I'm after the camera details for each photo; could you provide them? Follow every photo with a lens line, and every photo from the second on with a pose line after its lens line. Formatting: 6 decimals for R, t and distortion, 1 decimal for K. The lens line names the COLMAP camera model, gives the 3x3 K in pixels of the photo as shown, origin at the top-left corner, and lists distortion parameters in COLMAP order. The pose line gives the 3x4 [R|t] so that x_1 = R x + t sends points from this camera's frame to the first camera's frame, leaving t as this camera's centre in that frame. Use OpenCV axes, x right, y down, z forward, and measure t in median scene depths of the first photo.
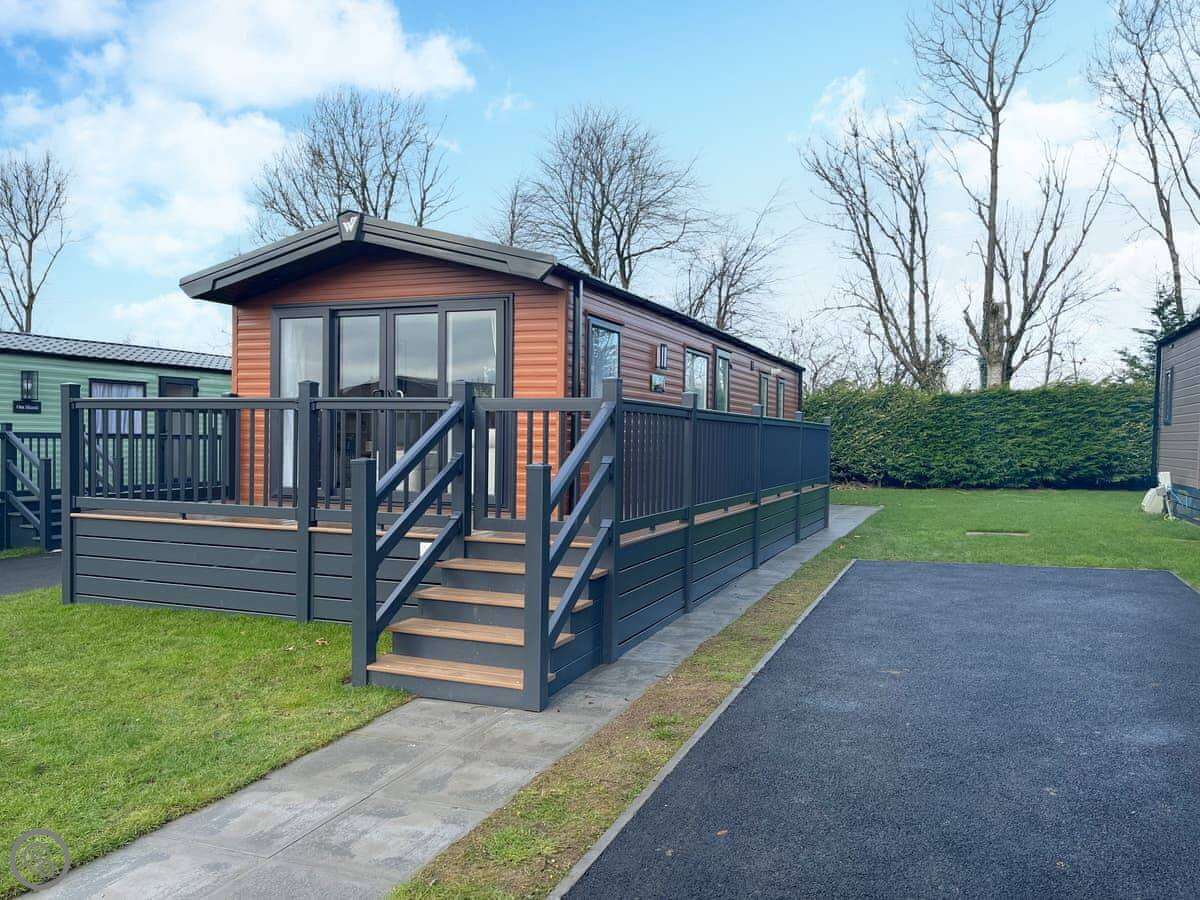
lens RADIAL K [[901.0, 0, 600.0], [0, 901.0, 450.0], [0, 0, 1]] dist [0.016565, -0.002927]
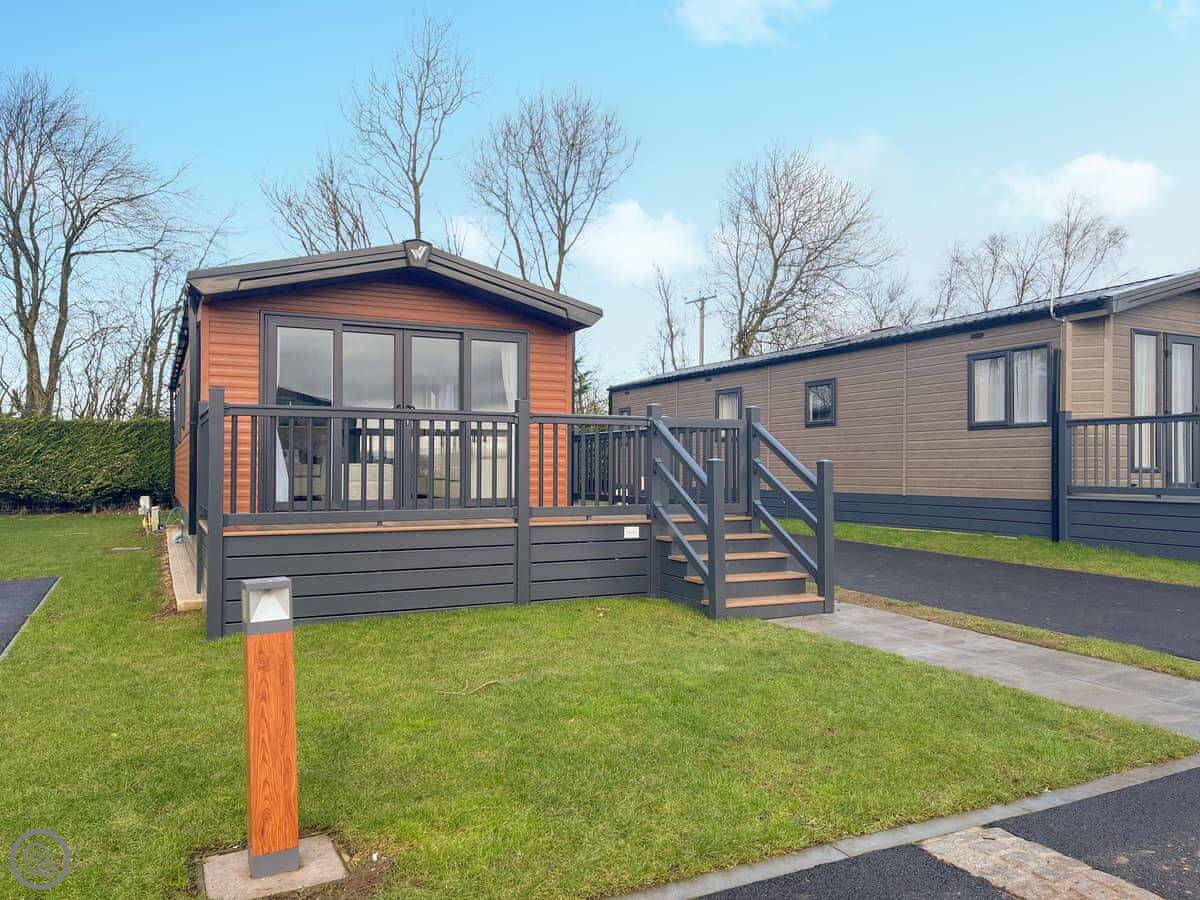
lens RADIAL K [[901.0, 0, 600.0], [0, 901.0, 450.0], [0, 0, 1]] dist [0.016565, -0.002927]
pose [[0.651619, 0.001121, 0.758545, -0.923786], [0.019649, 0.999638, -0.018356, 0.011169], [-0.758291, 0.026865, 0.651362, 0.130529]]
